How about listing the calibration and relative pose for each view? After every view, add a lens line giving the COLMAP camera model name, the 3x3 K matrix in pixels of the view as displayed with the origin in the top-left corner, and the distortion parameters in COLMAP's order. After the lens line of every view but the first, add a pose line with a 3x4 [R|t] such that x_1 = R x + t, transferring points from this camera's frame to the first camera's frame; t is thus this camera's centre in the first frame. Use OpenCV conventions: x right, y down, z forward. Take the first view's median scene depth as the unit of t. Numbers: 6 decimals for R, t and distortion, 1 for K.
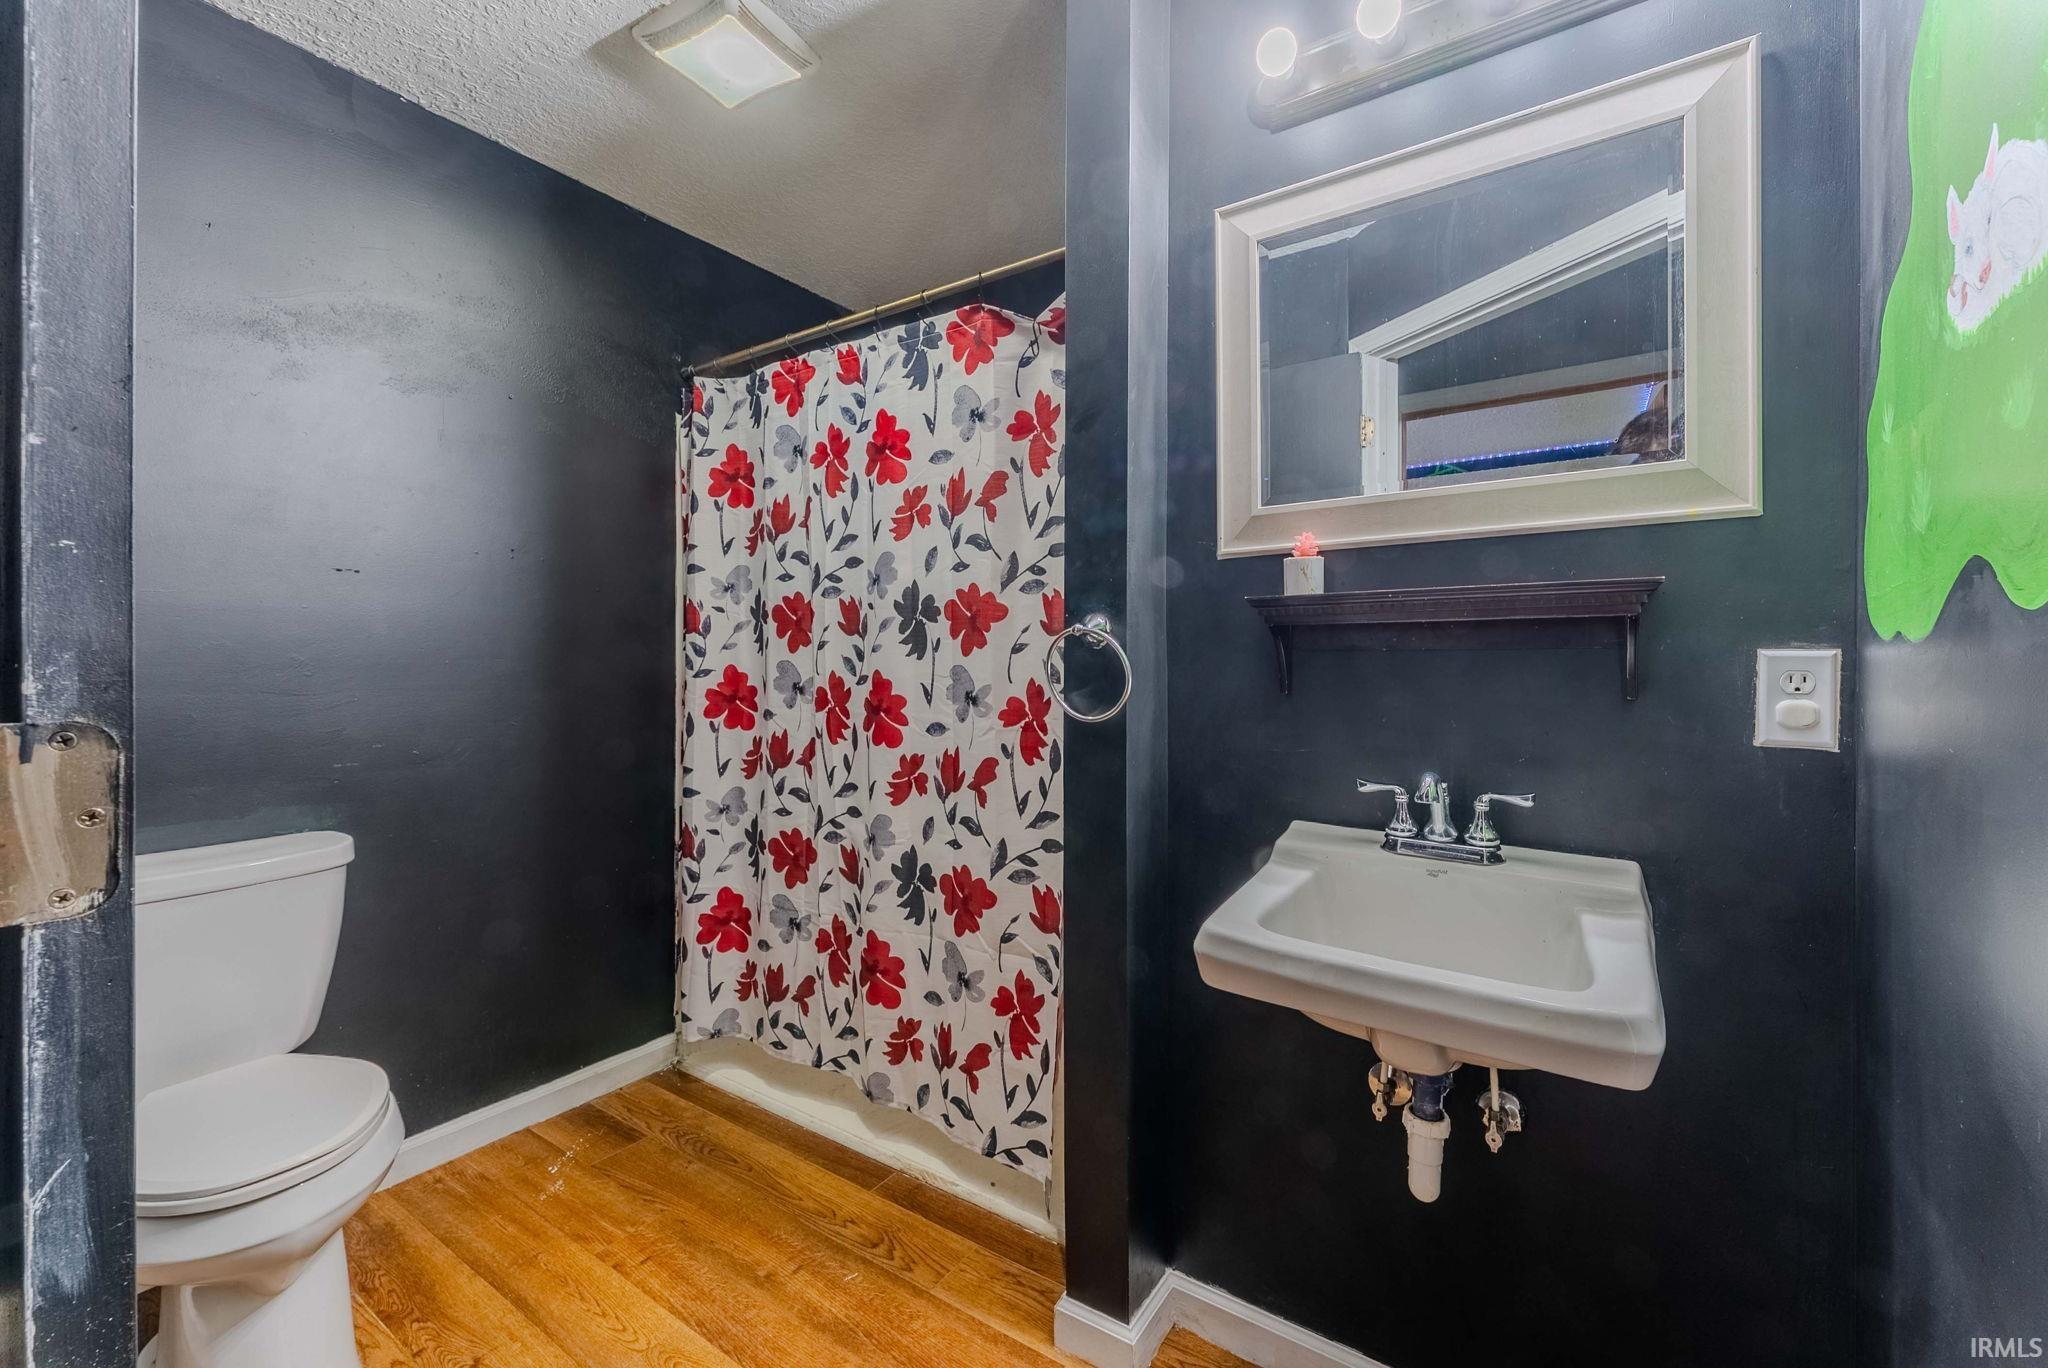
lens RADIAL K [[835.4, 0, 1028.2], [0, 835.4, 669.4], [0, 0, 1]] dist [-0.006347, 0.001281]
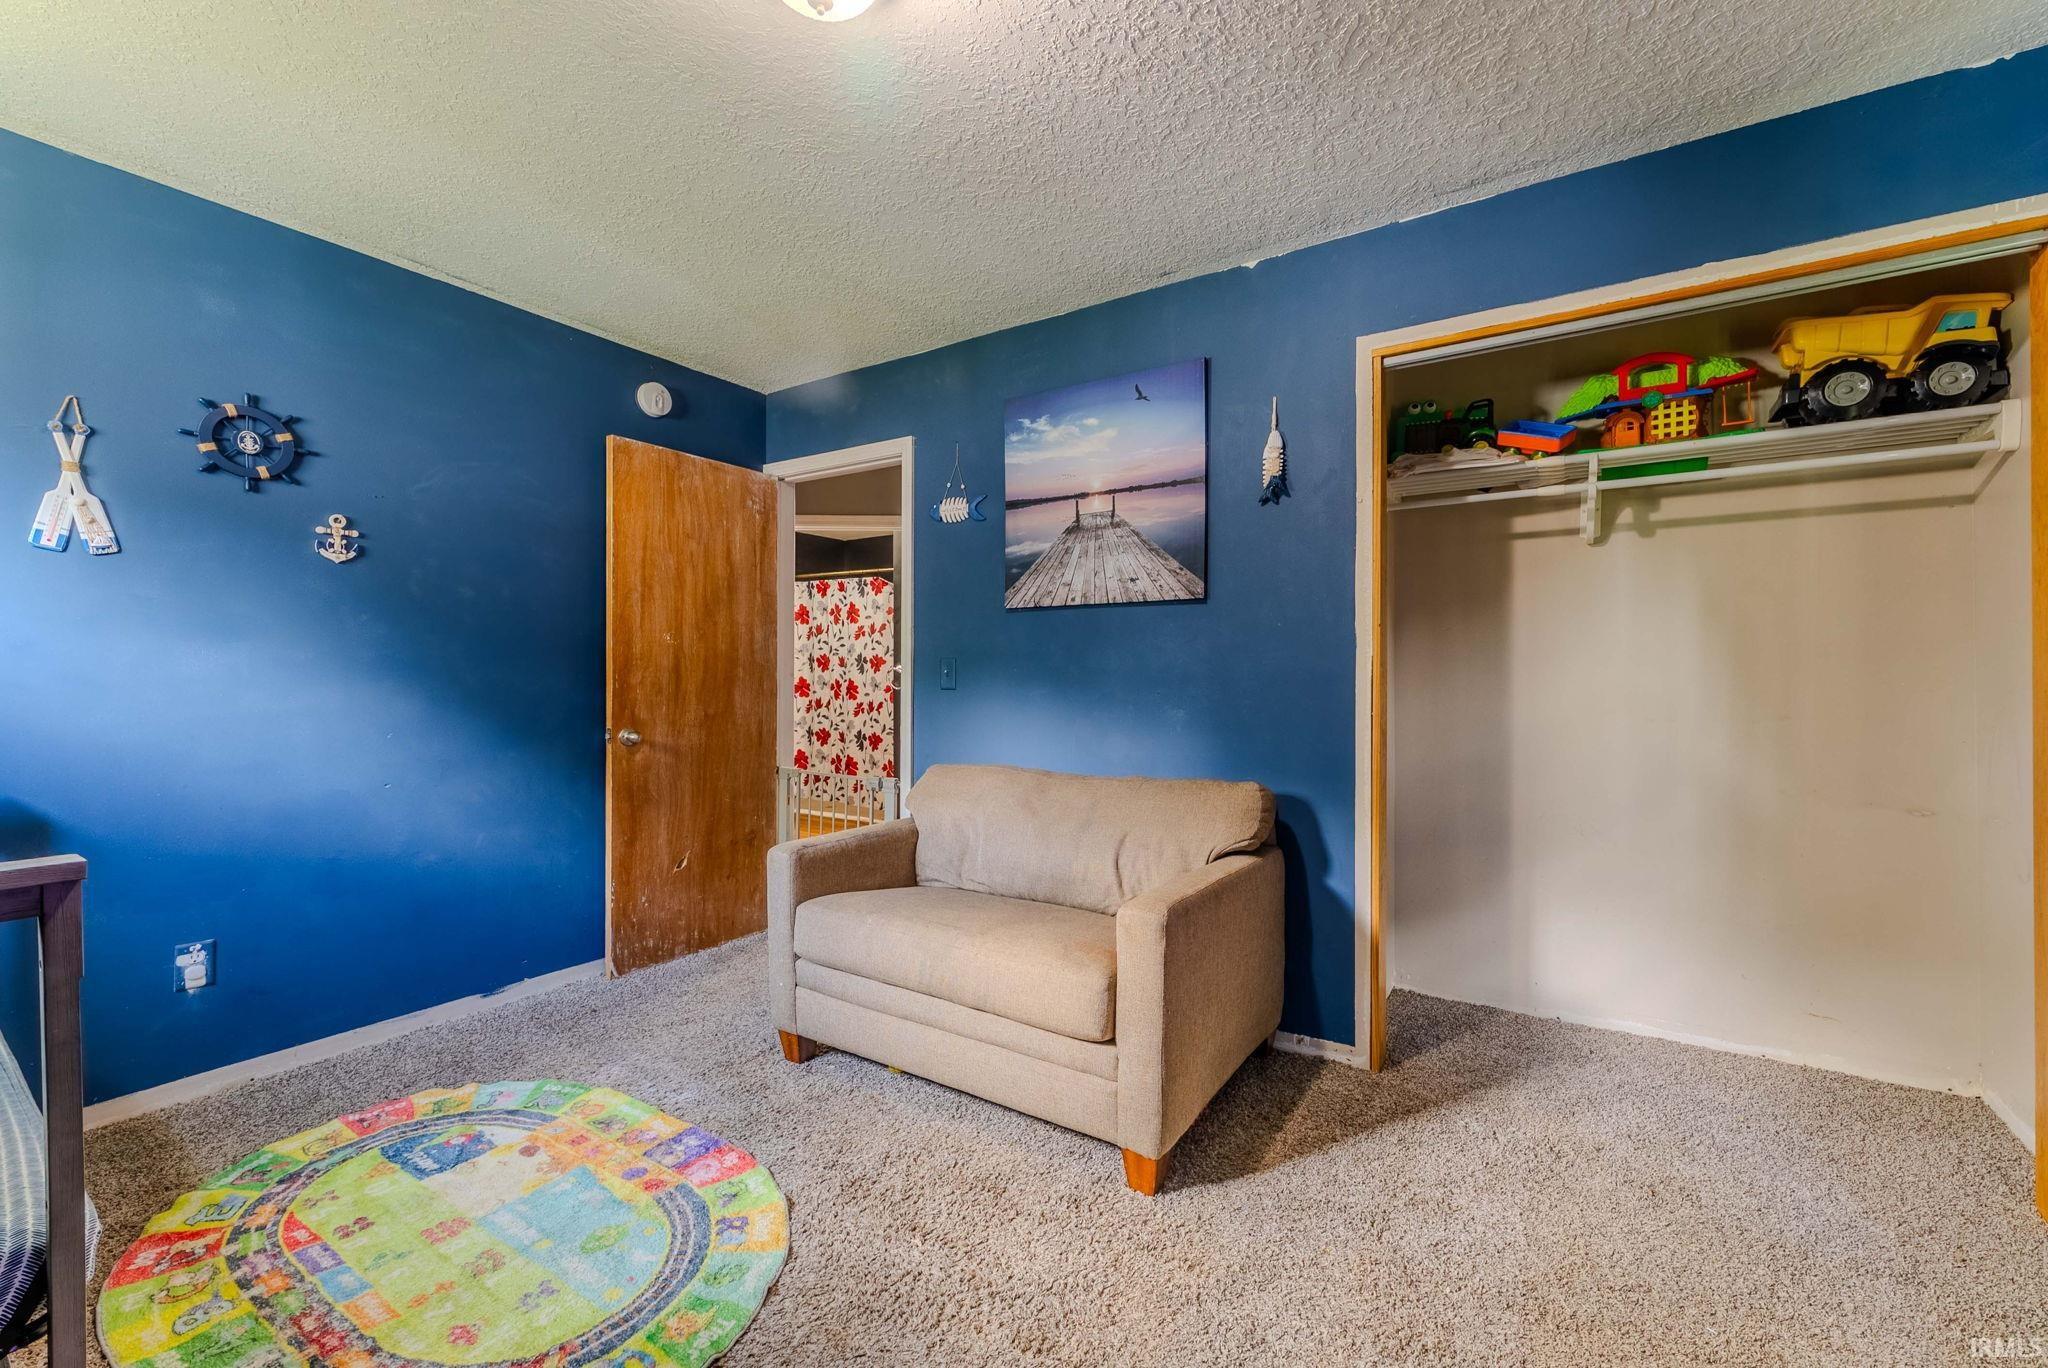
lens RADIAL K [[835.4, 0, 1013.2], [0, 835.4, 683.1], [0, 0, 1]] dist [-0.006347, 0.001281]
pose [[0.999656, 0.000412, 0.026211, 0.380083], [-0.000547, 0.999987, 0.005114, 0.003907], [-0.026208, -0.005127, 0.999643, -2.325872]]
